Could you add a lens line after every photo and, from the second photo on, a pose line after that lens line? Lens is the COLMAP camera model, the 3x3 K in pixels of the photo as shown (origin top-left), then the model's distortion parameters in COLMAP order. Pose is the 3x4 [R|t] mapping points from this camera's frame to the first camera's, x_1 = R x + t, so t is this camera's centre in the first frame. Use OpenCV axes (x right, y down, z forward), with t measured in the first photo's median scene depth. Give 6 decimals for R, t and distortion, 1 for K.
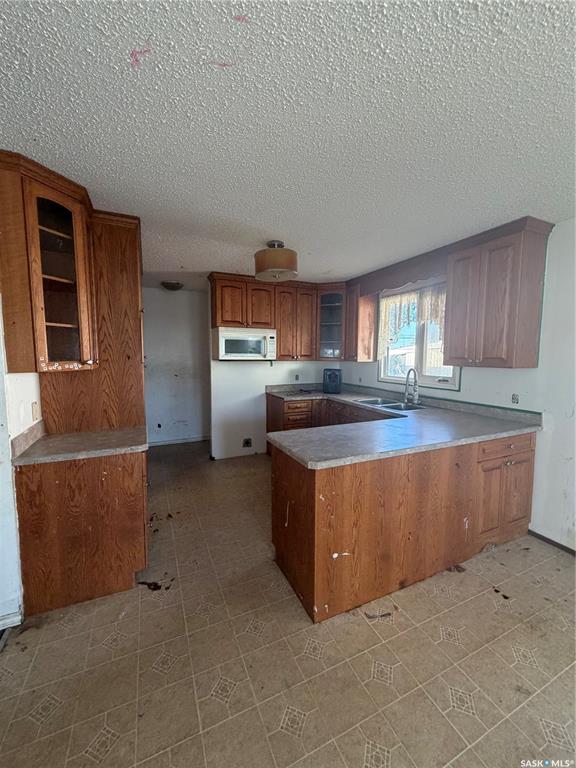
lens RADIAL K [[307.1, 0, 287.1], [0, 307.1, 382.5], [0, 0, 1]] dist [-0.010530, 0.000228]
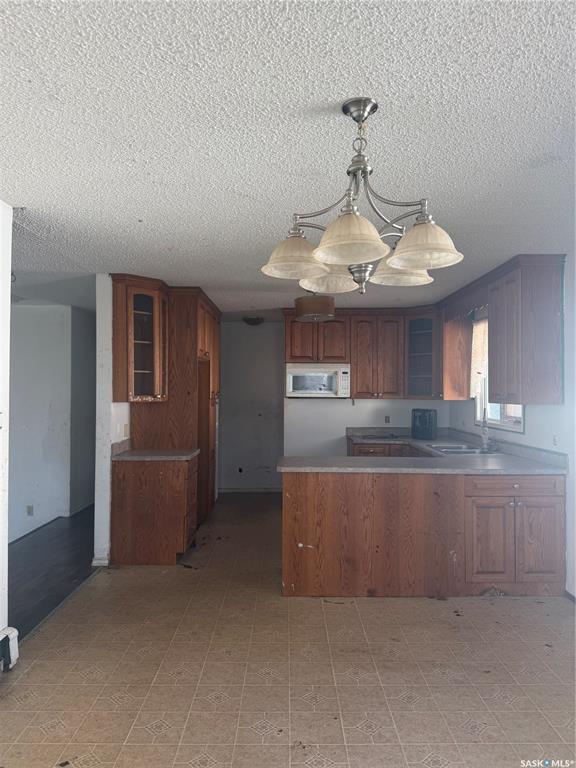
lens RADIAL K [[537.7, 0, 288.5], [0, 537.7, 386.0], [0, 0, 1]] dist [0.032201, -0.006494]
pose [[0.910745, -0.005975, -0.412926, 0.748977], [-0.036927, 0.994712, -0.095838, 0.082947], [0.411315, 0.102532, 0.905708, -0.819043]]
